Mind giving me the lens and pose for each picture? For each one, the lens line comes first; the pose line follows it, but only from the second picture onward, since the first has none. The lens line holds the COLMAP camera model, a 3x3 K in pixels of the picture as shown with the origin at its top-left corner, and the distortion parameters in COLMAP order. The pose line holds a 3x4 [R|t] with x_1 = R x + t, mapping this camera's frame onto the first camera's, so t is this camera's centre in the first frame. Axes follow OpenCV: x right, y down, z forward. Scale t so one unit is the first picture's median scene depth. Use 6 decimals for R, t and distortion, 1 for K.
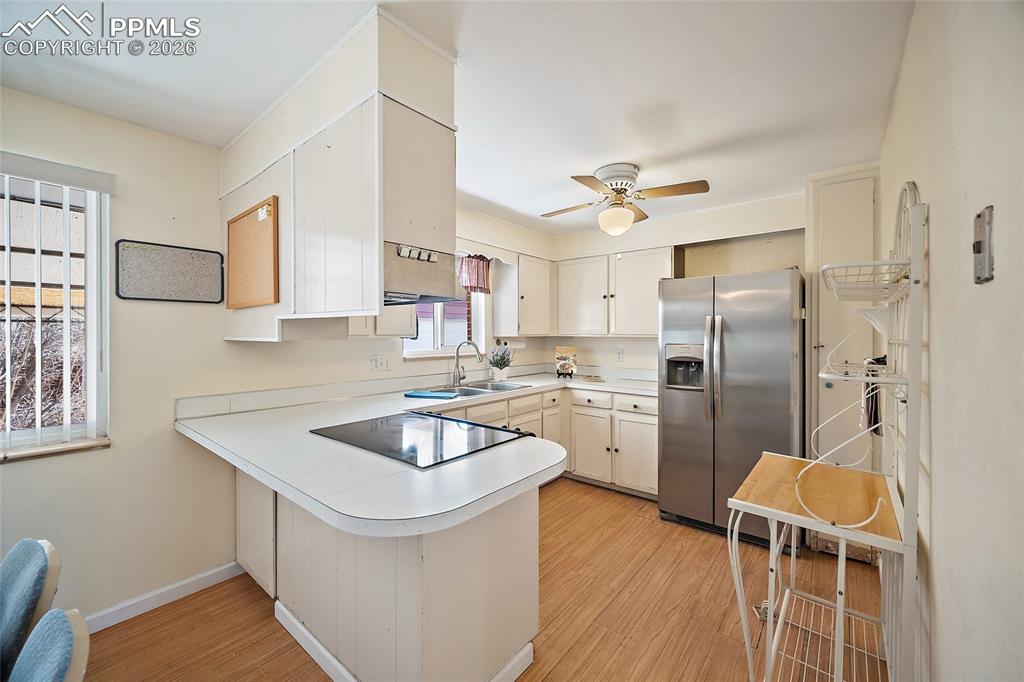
lens RADIAL K [[406.0, 0, 516.7], [0, 406.0, 332.8], [0, 0, 1]] dist [-0.003922, 0.000584]
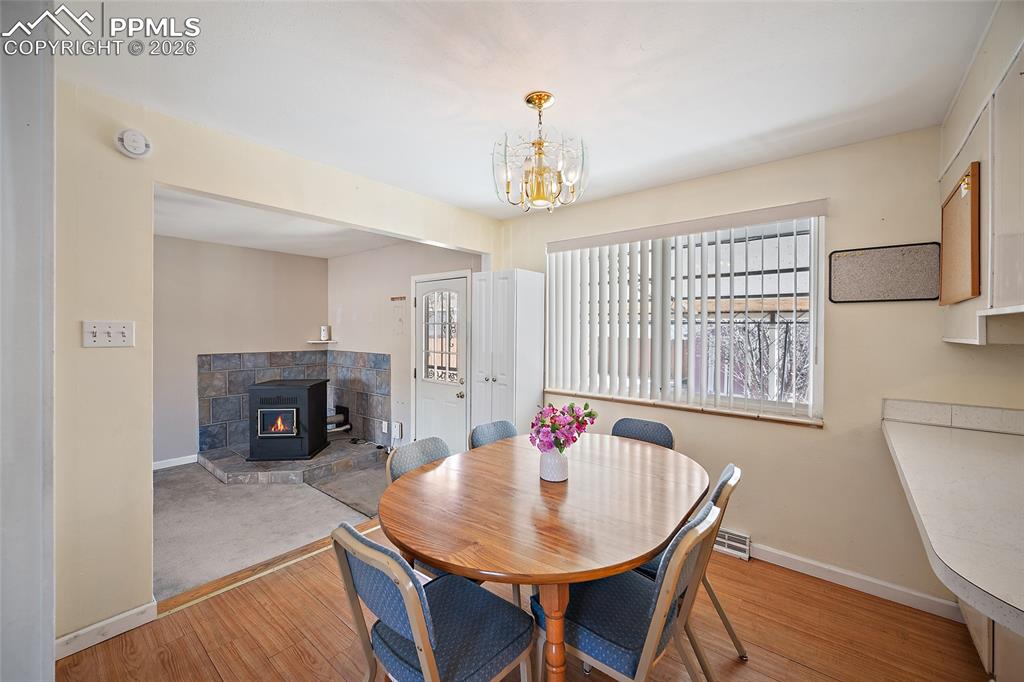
lens RADIAL K [[406.0, 0, 495.5], [0, 406.0, 330.8], [0, 0, 1]] dist [-0.003922, 0.000584]
pose [[-0.031186, 0.002145, -0.999511, 0.161560], [-0.007901, 0.999966, 0.002393, 0.000365], [0.999482, 0.007972, -0.031168, 0.055153]]
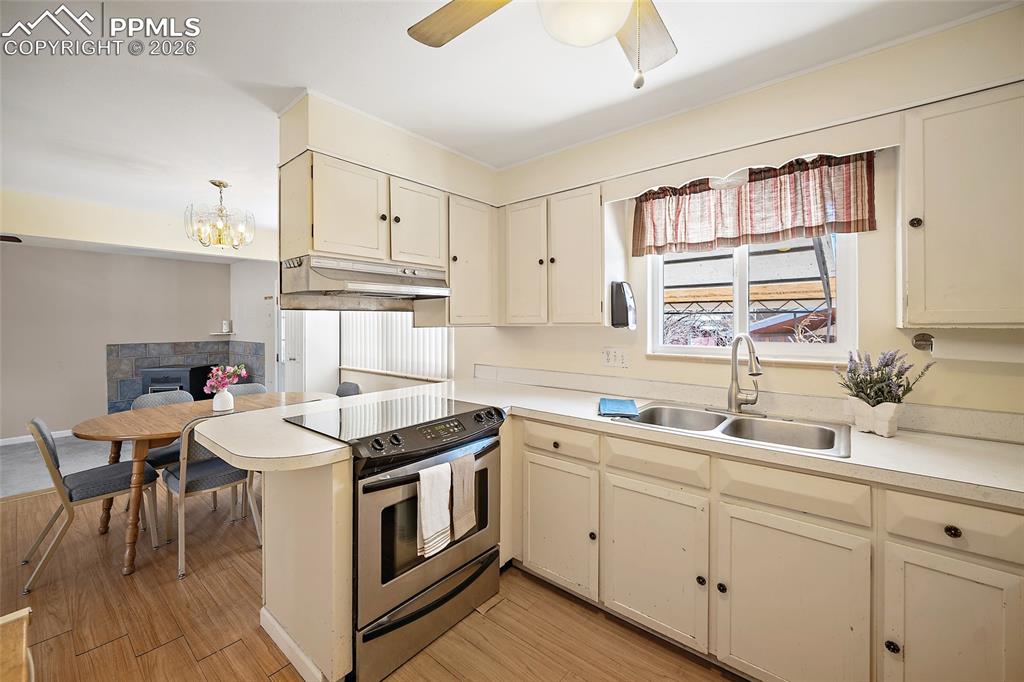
lens RADIAL K [[406.0, 0, 487.6], [0, 406.0, 319.9], [0, 0, 1]] dist [-0.003922, 0.000584]
pose [[-0.034911, -0.005442, -0.999376, 0.591409], [0.002336, 0.999982, -0.005527, 0.002855], [0.999388, -0.002528, -0.034898, 0.919030]]
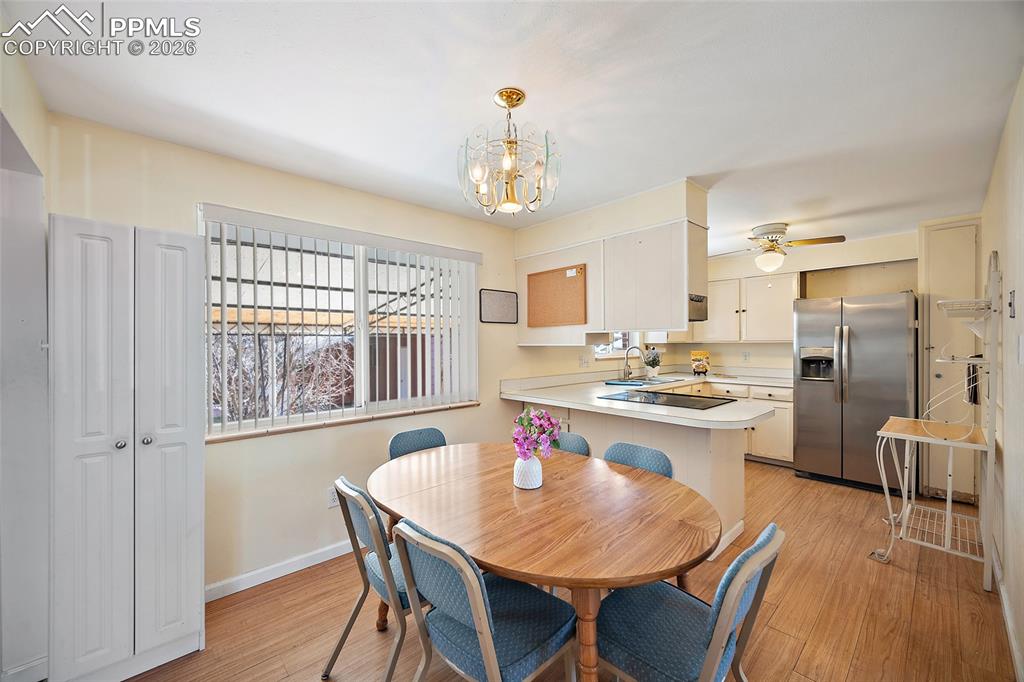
lens RADIAL K [[406.0, 0, 509.0], [0, 406.0, 344.6], [0, 0, 1]] dist [-0.003922, 0.000584]
pose [[0.988934, -0.006530, -0.148209, -0.459102], [0.007594, 0.999949, 0.006612, 0.002111], [0.148158, -0.007665, 0.988934, -0.563753]]
